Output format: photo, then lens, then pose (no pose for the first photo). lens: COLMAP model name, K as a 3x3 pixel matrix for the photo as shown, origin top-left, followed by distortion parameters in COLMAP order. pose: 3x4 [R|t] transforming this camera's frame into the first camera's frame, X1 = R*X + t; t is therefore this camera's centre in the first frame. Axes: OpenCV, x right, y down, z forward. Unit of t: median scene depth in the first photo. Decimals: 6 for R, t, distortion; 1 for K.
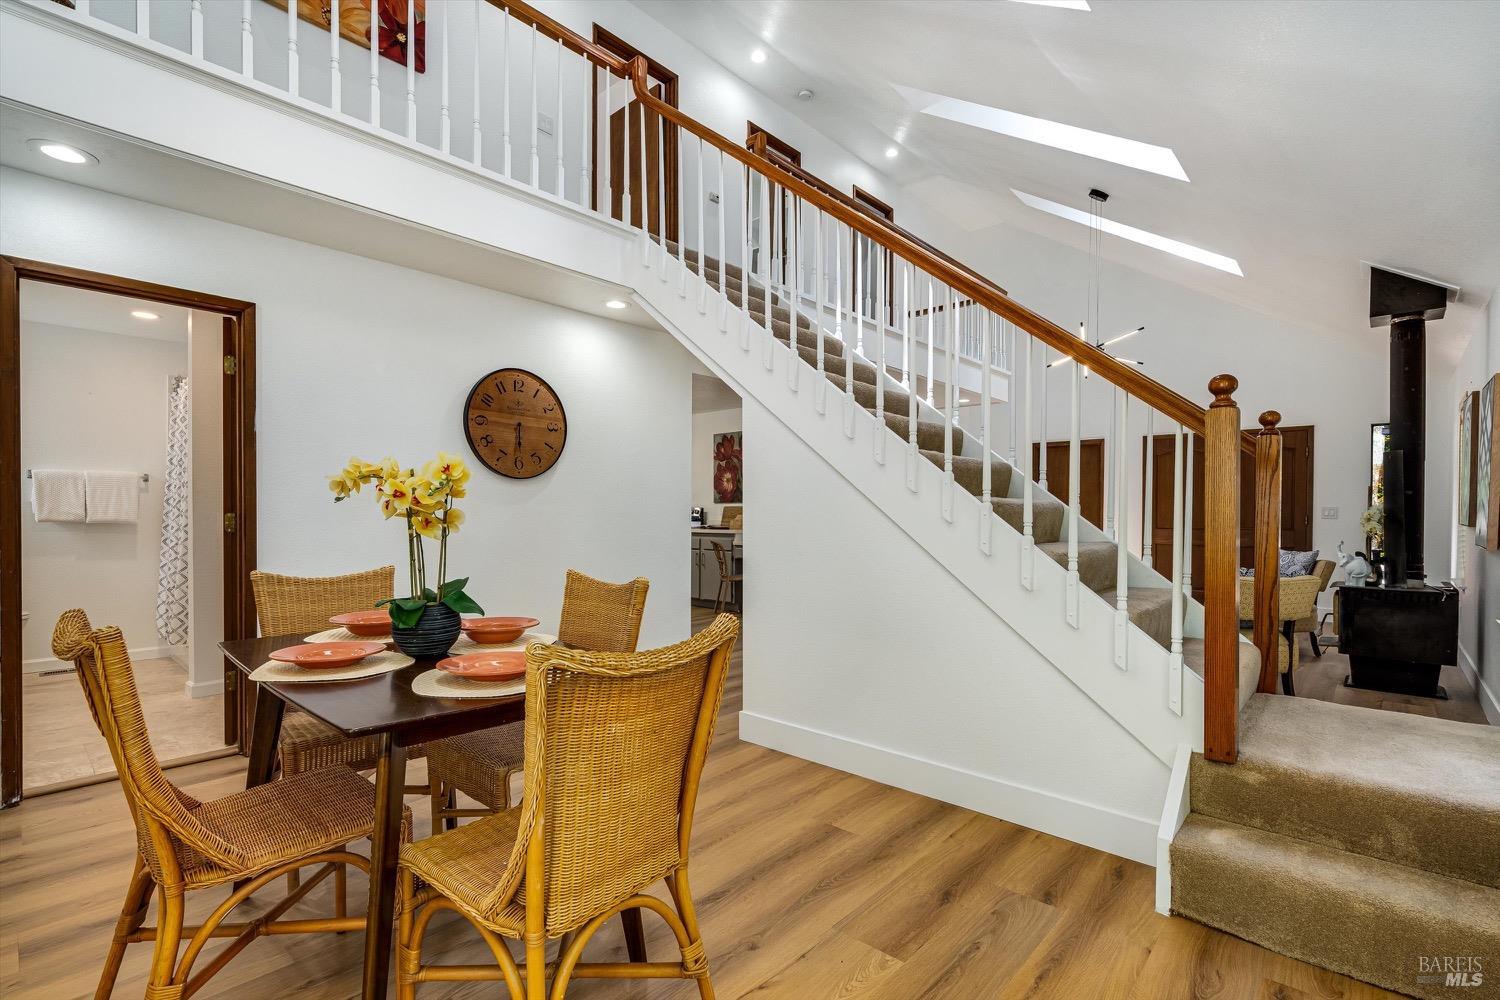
lens RADIAL K [[683.2, 0, 756.4], [0, 683.2, 490.8], [0, 0, 1]] dist [-0.001025, -0.000099]
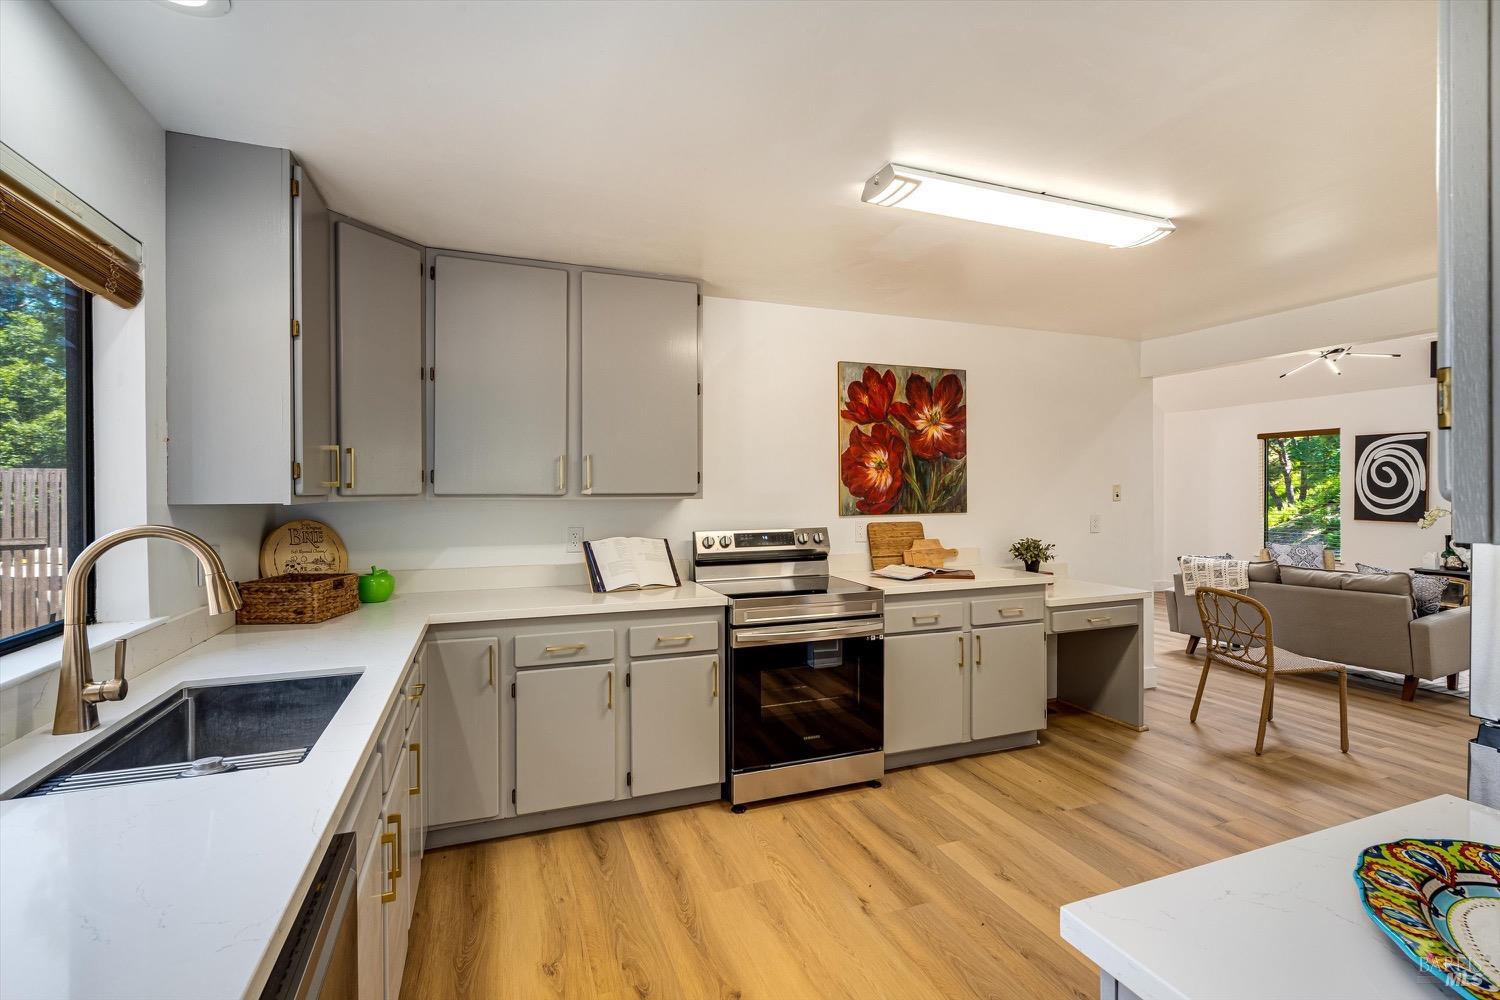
lens RADIAL K [[683.2, 0, 756.4], [0, 683.2, 490.8], [0, 0, 1]] dist [-0.001025, -0.000099]
pose [[0.459269, -0.003287, 0.888291, -0.491233], [-0.019788, 0.999707, 0.013930, -0.003630], [-0.888077, -0.023975, 0.459069, 0.855877]]
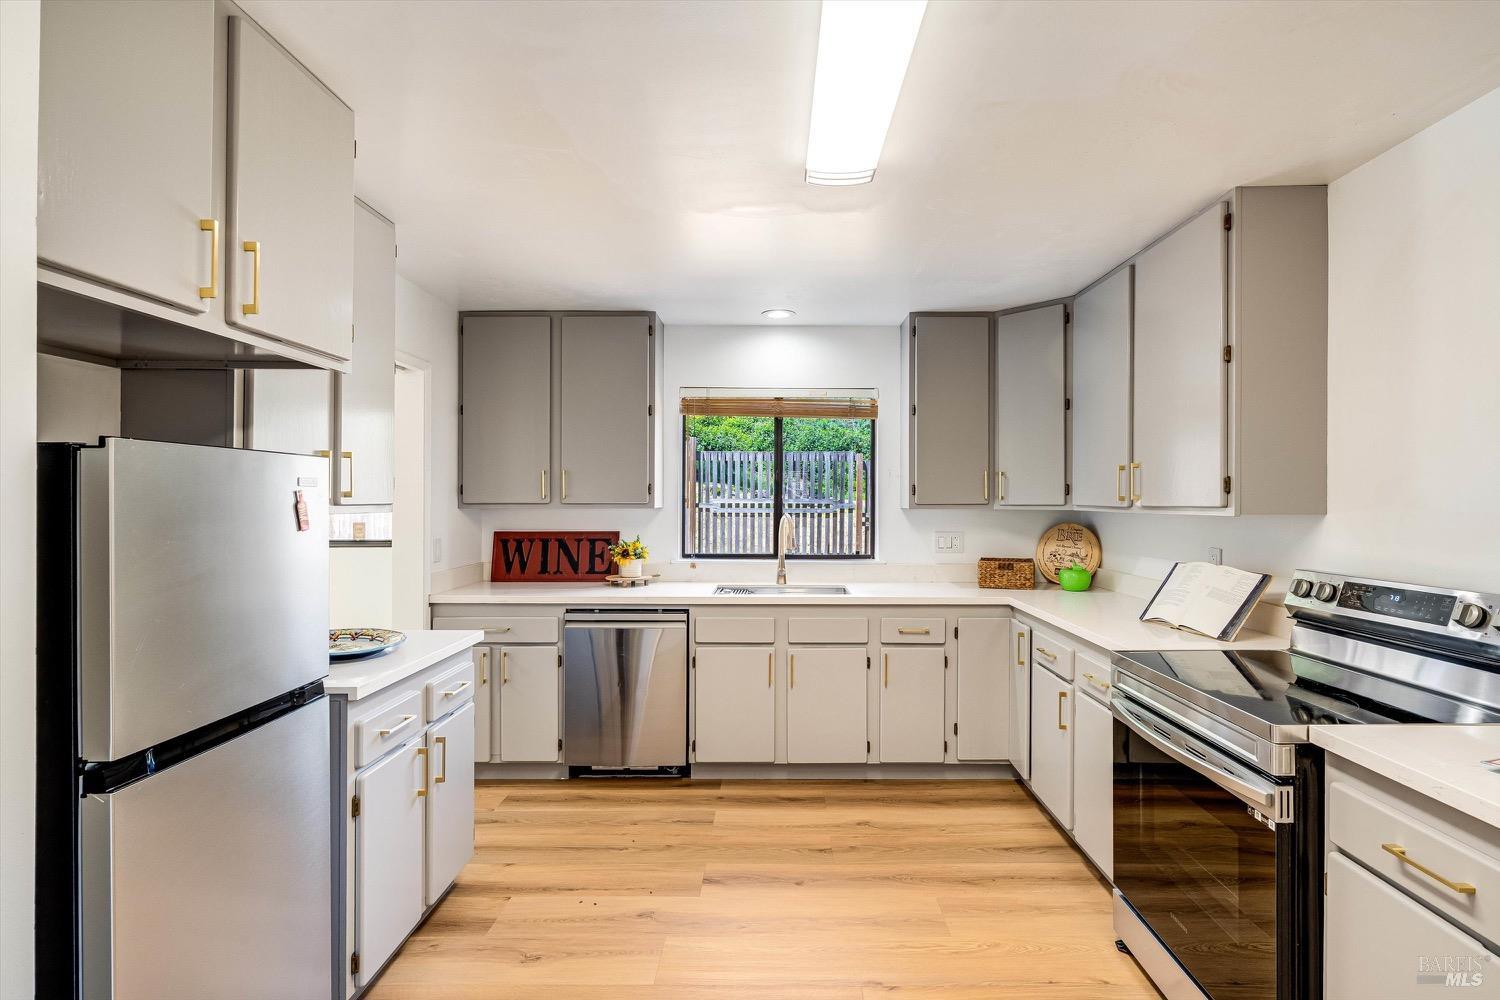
lens RADIAL K [[697.7, 0, 782.4], [0, 697.7, 500.9], [0, 0, 1]] dist [-0.001785, 0.000162]
pose [[0.668894, 0.002013, -0.743355, -0.081842], [0.016948, 0.999695, 0.017957, -0.006500], [0.743164, -0.024610, 0.668656, 0.758453]]
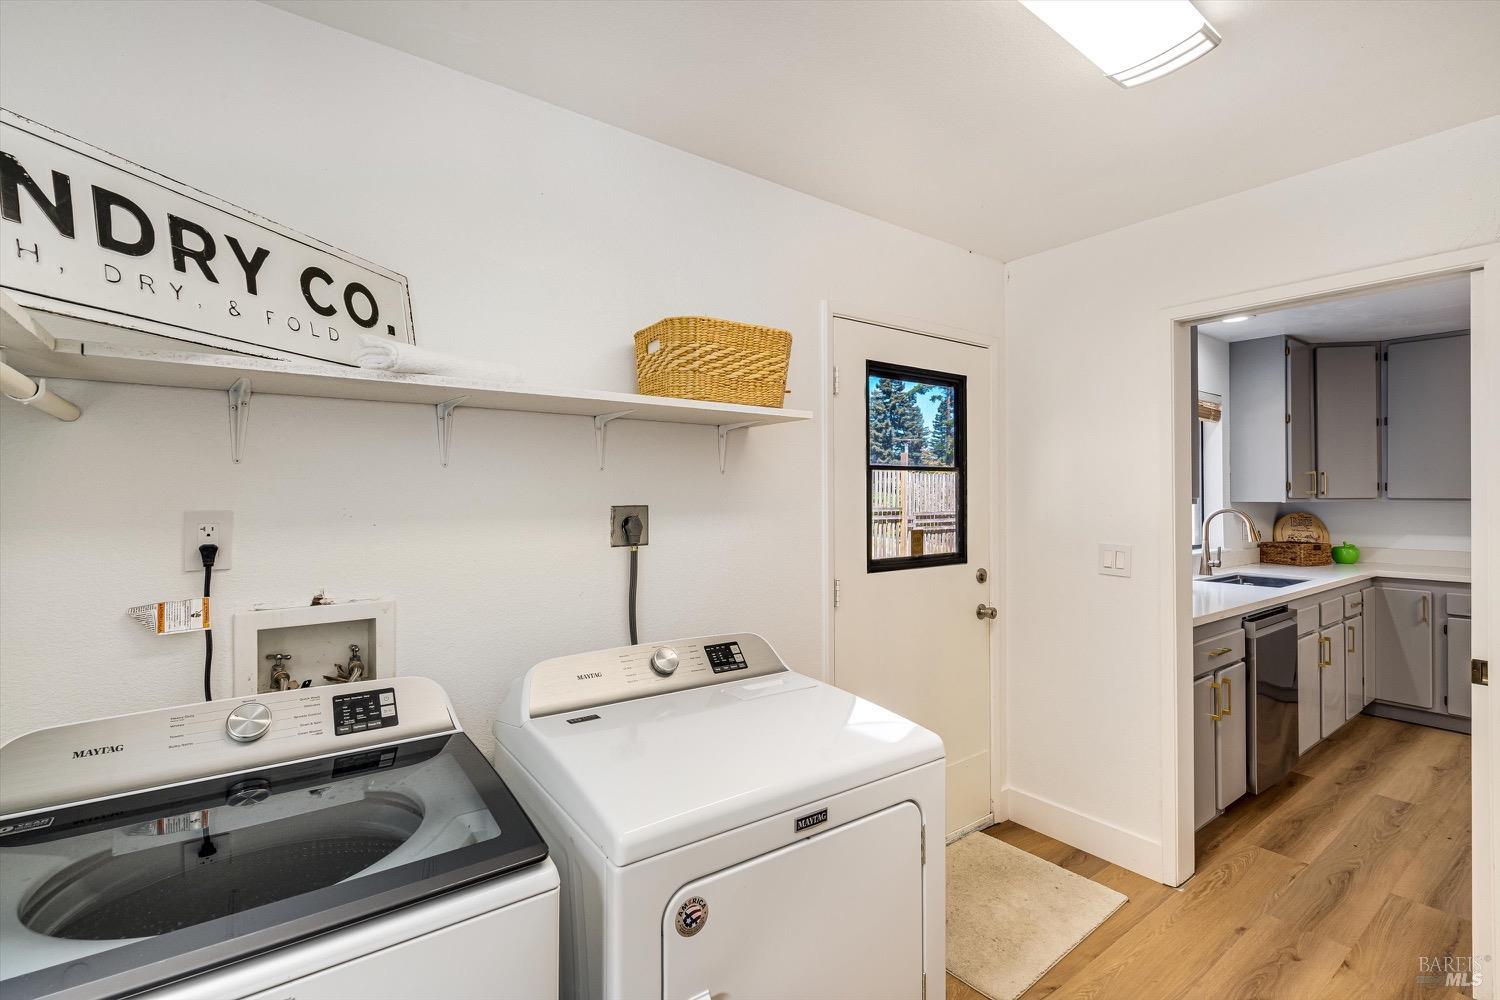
lens RADIAL K [[662.2, 0, 750.0], [0, 662.2, 500.0], [0, 0, 1]] dist [-0.004201, -0.000619]
pose [[0.975229, -0.004778, -0.221144, -0.629211], [0.010855, 0.999596, 0.026276, -0.011040], [0.220929, -0.028026, 0.974887, 0.552942]]
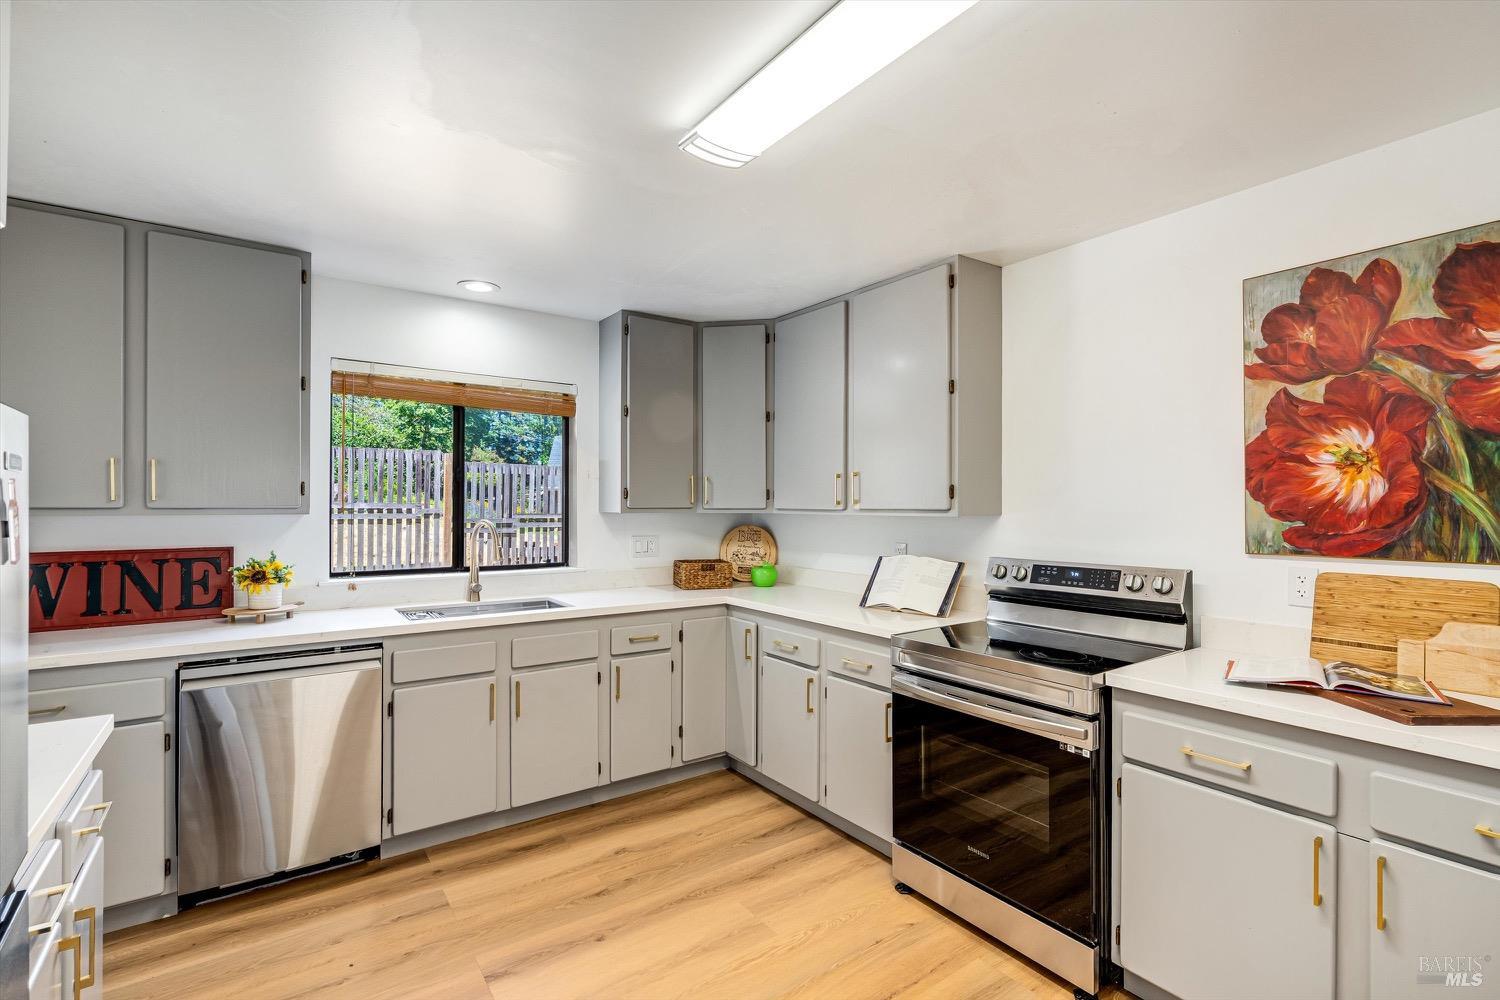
lens RADIAL K [[681.0, 0, 747.7], [0, 681.0, 503.9], [0, 0, 1]] dist [-0.001509, 0.000344]
pose [[0.974420, 0.001666, -0.224730, -0.186889], [0.003368, 0.999752, 0.022014, -0.006598], [0.224710, -0.022208, 0.974172, 0.725722]]
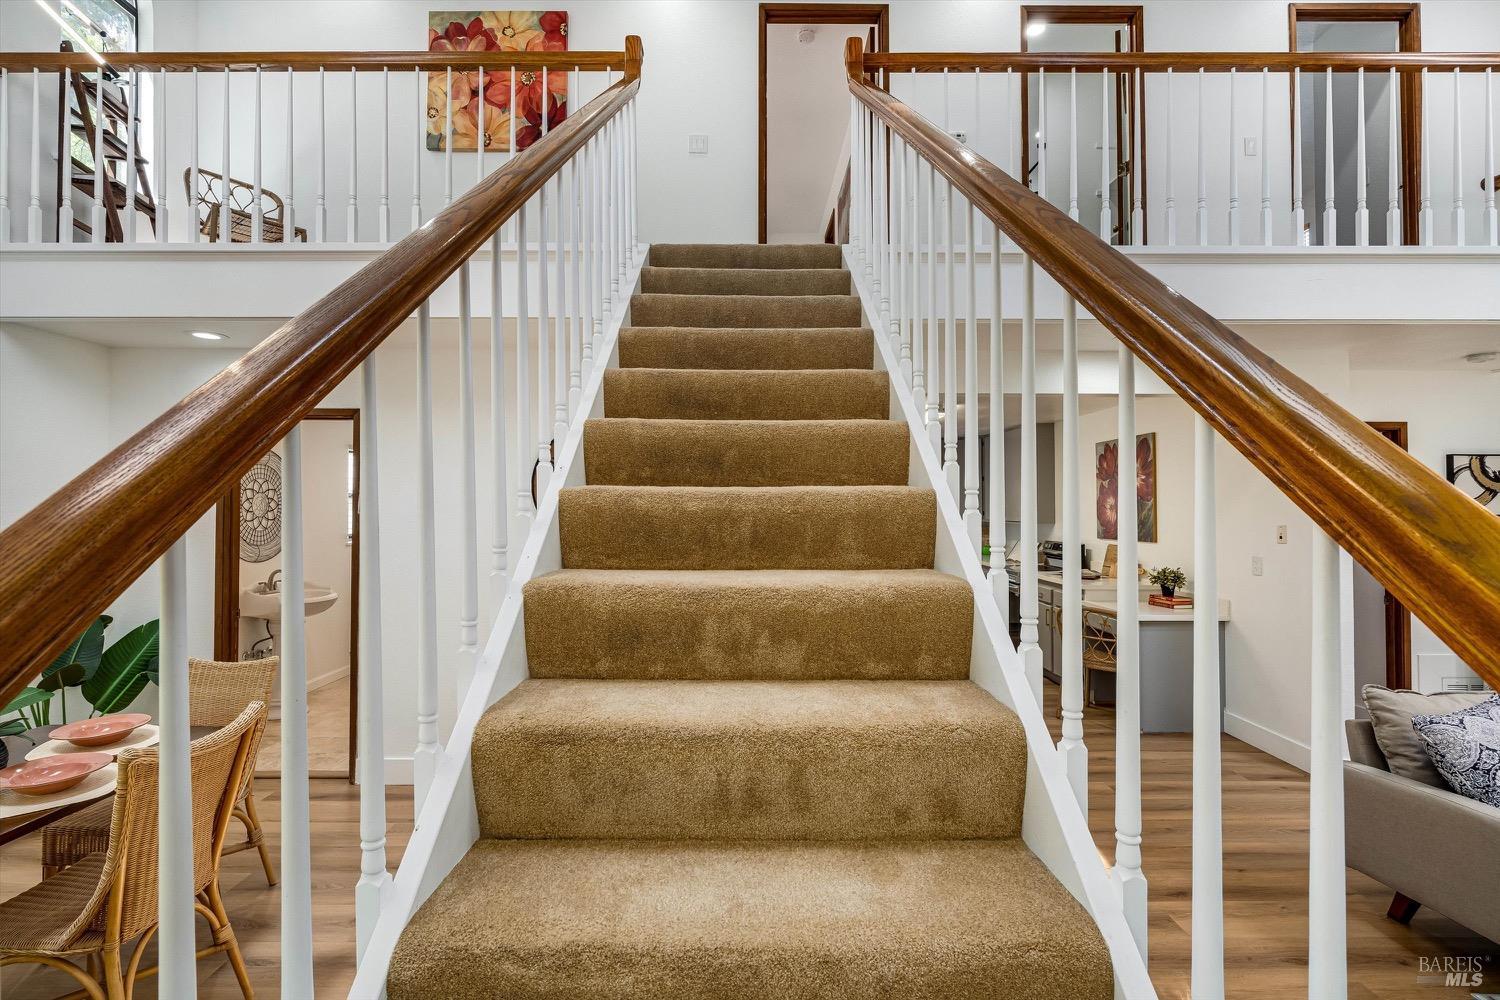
lens RADIAL K [[662.2, 0, 750.0], [0, 662.2, 500.0], [0, 0, 1]] dist [-0.004201, -0.000619]
pose [[0.656638, -0.006848, -0.754175, 0.227668], [0.021051, 0.999736, 0.009251, -0.037171], [0.753912, -0.021951, 0.656609, 0.268776]]
